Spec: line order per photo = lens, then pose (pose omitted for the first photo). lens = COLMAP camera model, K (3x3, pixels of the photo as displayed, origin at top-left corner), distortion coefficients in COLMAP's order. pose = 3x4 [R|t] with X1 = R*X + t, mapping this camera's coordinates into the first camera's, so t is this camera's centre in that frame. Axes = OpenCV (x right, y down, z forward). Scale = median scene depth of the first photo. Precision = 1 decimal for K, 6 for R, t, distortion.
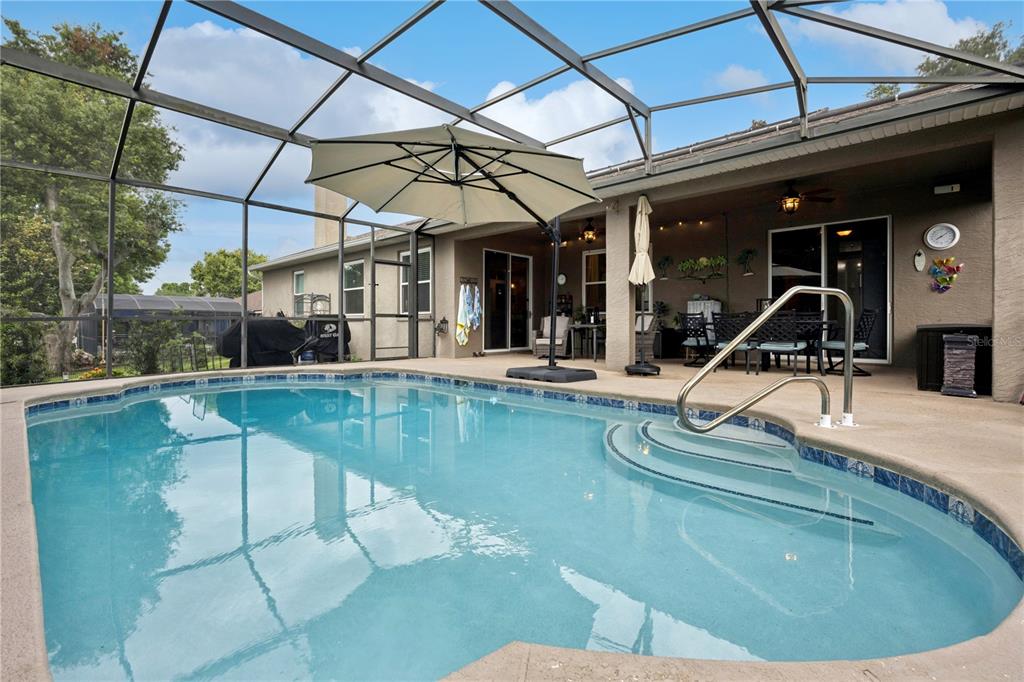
lens RADIAL K [[449.4, 0, 512.1], [0, 449.4, 334.8], [0, 0, 1]] dist [-0.008629, -0.000597]
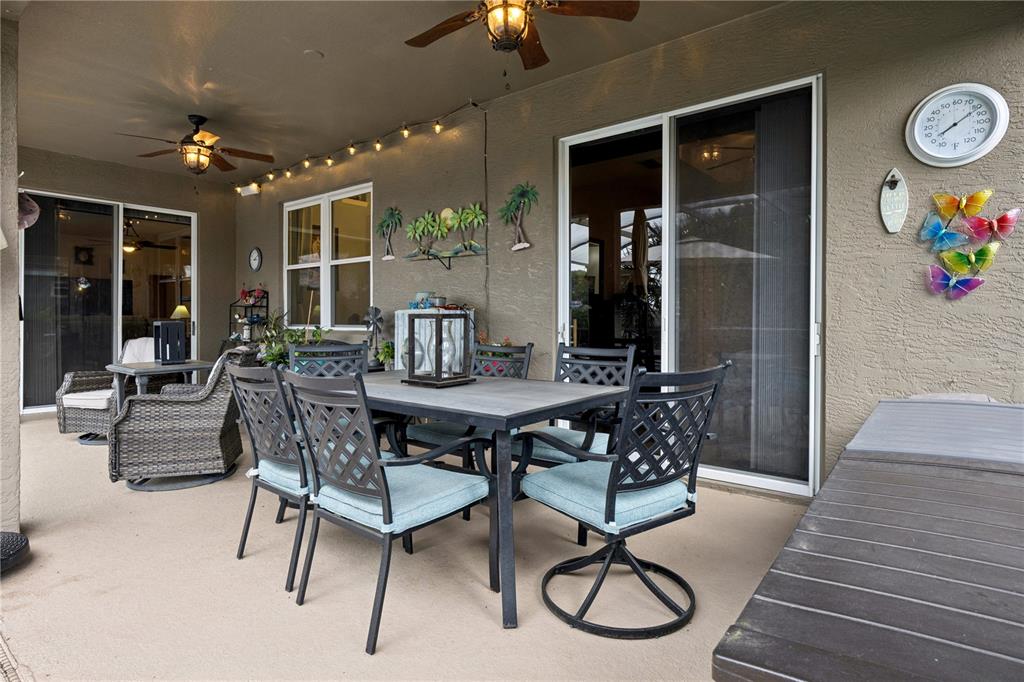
lens RADIAL K [[547.0, 0, 512.0], [0, 547.0, 337.4], [0, 0, 1]] dist [-0.002181, -0.000051]
pose [[0.996092, 0.003800, 0.088245, 0.568145], [-0.004022, 0.999989, 0.002336, -0.061384], [-0.088235, -0.002681, 0.996096, 0.590450]]
